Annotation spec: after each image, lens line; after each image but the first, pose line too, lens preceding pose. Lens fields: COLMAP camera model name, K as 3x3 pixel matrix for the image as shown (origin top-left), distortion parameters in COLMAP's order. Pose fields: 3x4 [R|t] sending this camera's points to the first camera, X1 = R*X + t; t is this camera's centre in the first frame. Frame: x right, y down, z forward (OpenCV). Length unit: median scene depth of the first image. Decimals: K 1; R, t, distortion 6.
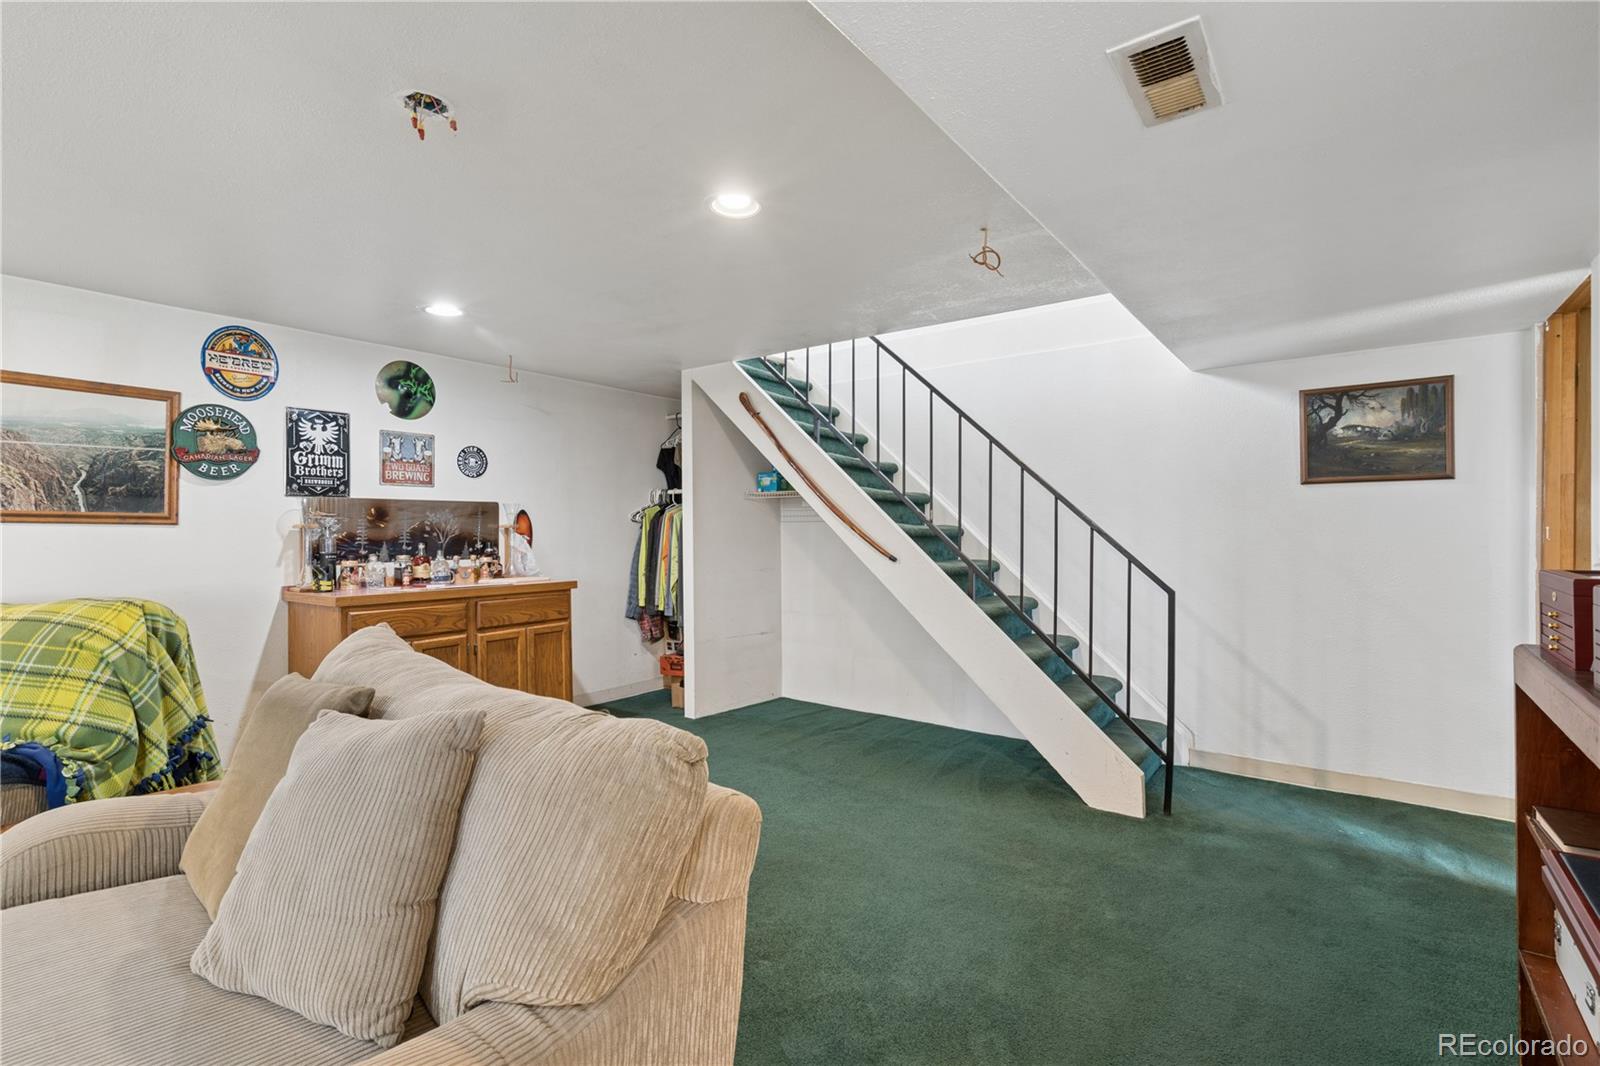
lens RADIAL K [[744.7, 0, 789.2], [0, 744.7, 526.0], [0, 0, 1]] dist [-0.003306, 0.002447]
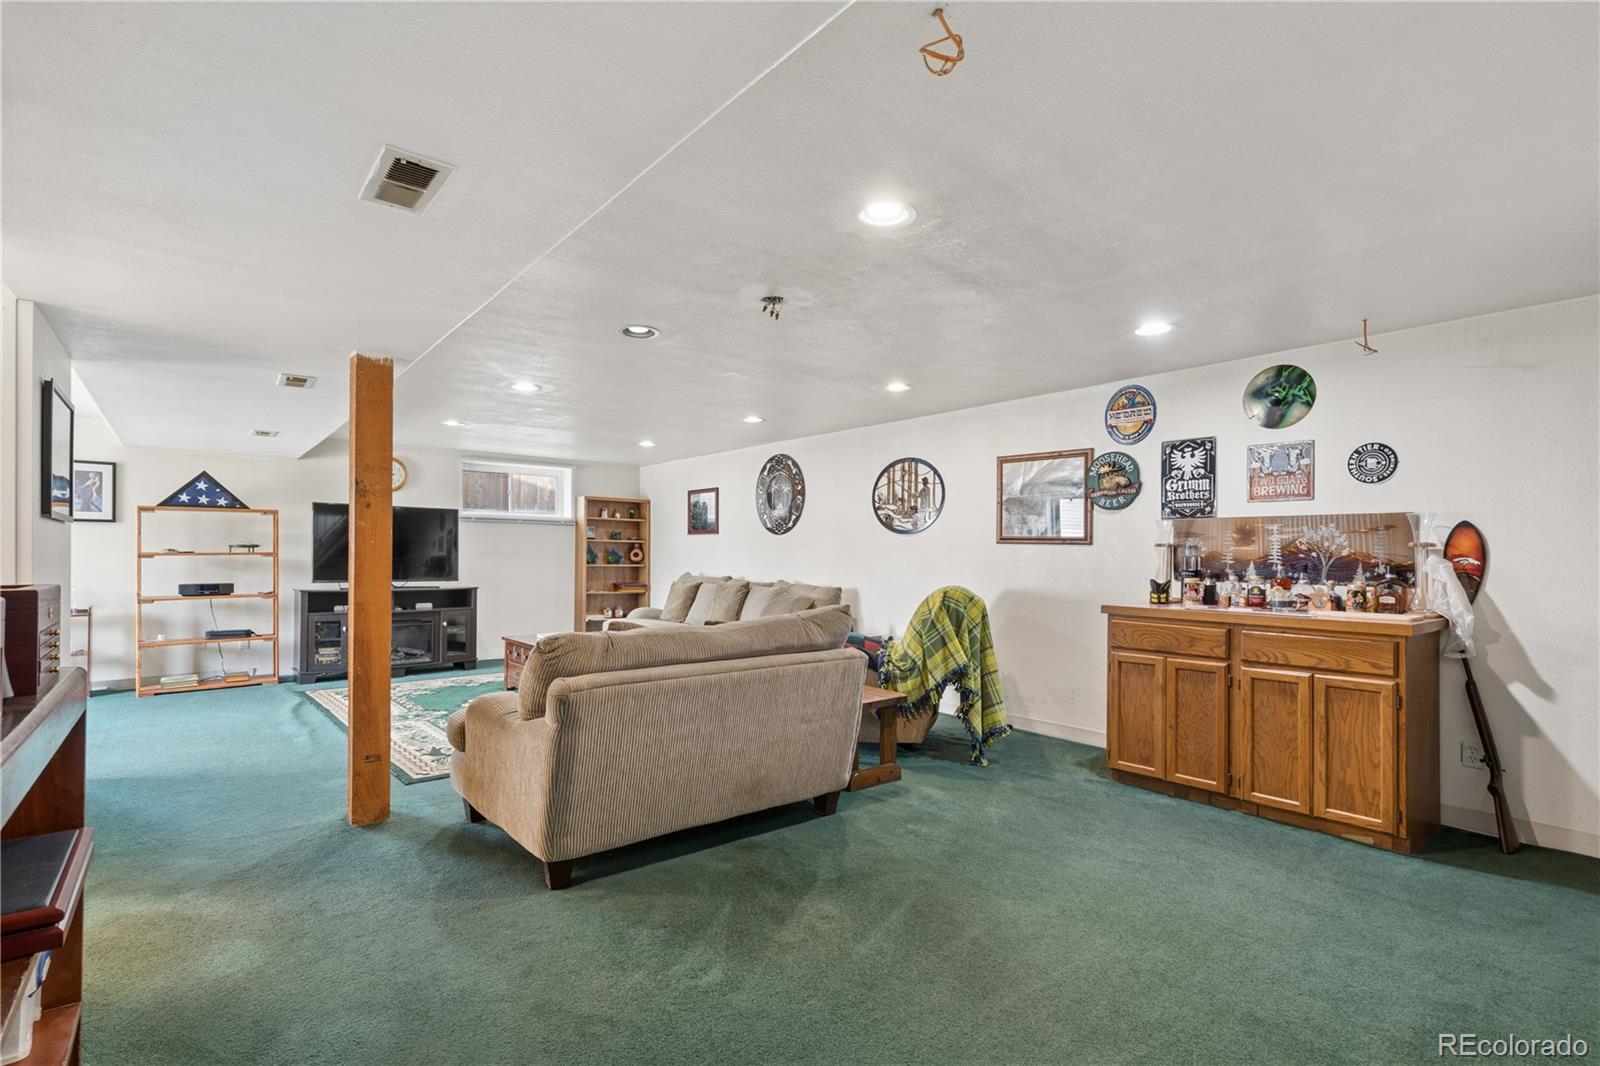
lens RADIAL K [[744.7, 0, 818.2], [0, 744.7, 558.5], [0, 0, 1]] dist [-0.003306, 0.002447]
pose [[-0.212217, 0.011978, -0.977149, 0.538282], [-0.001667, 0.999919, 0.012619, 0.006278], [0.977221, 0.004307, -0.212179, 0.682261]]
